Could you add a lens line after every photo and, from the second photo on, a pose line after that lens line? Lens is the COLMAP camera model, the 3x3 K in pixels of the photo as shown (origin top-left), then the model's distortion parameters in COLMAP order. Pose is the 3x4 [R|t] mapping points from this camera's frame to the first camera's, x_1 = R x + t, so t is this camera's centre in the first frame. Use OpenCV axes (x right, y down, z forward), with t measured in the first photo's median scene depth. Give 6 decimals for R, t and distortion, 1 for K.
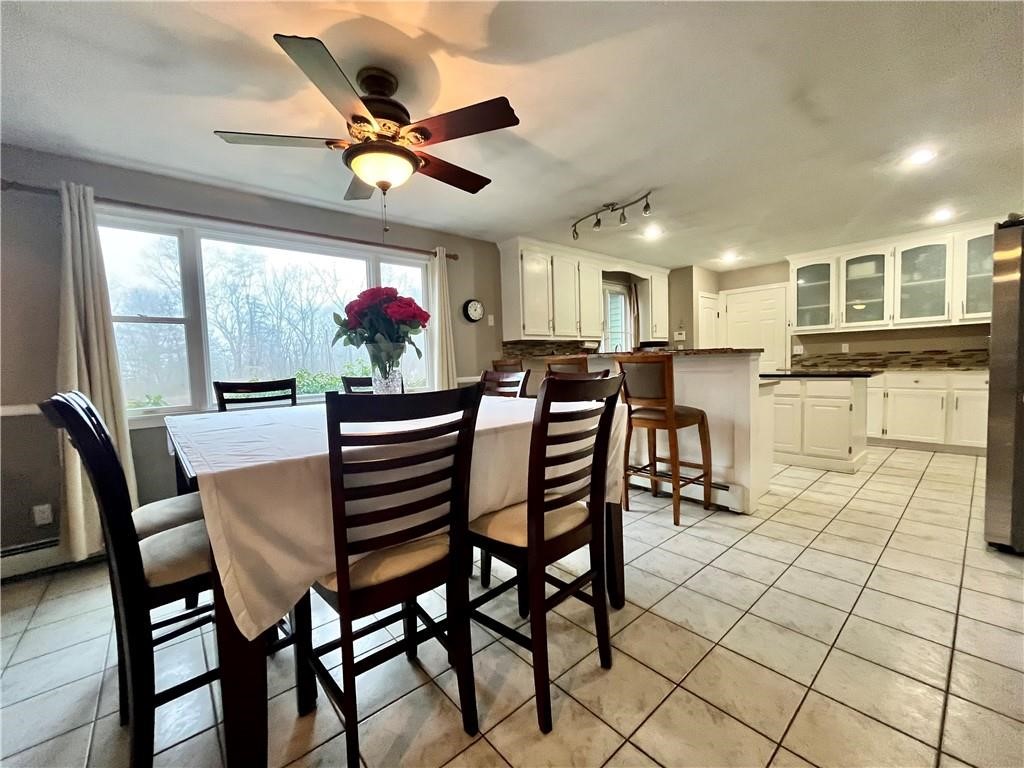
lens RADIAL K [[412.7, 0, 510.4], [0, 412.7, 386.4], [0, 0, 1]] dist [-0.002466, -0.000002]
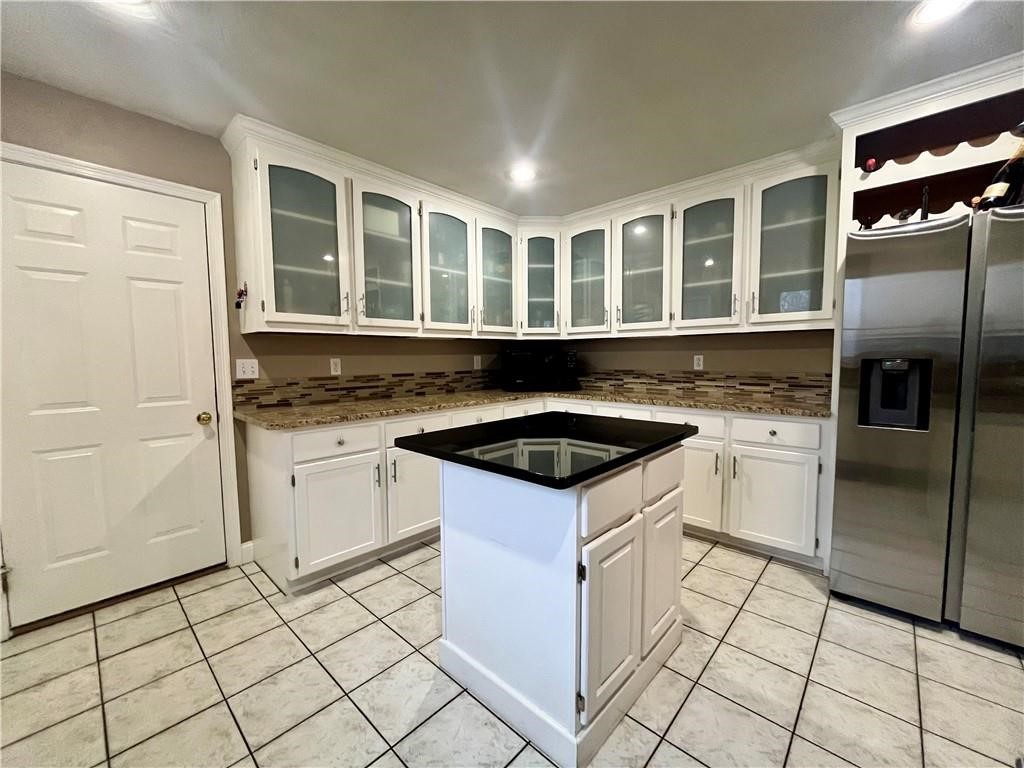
lens RADIAL K [[412.7, 0, 510.4], [0, 412.7, 386.4], [0, 0, 1]] dist [-0.002466, -0.000002]
pose [[-0.110706, -0.038630, 0.993102, 0.309584], [0.070876, 0.996393, 0.046659, -0.086490], [-0.991323, 0.075552, -0.107569, 0.945998]]
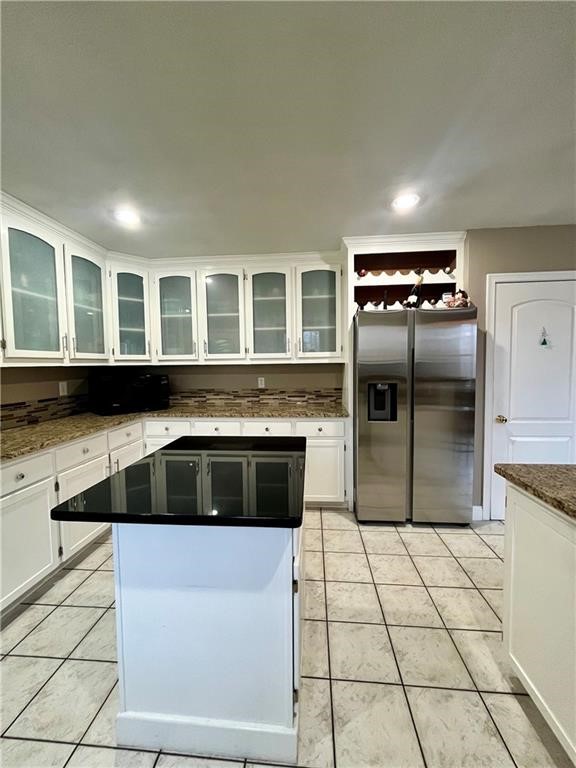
lens RADIAL K [[309.5, 0, 288.0], [0, 309.5, 384.0], [0, 0, 1]] dist [-0.002466, -0.000002]
pose [[-0.700114, -0.001742, 0.714029, 0.389084], [0.077914, 0.993839, 0.078820, -0.120696], [-0.709768, 0.110816, -0.695665, 1.022756]]
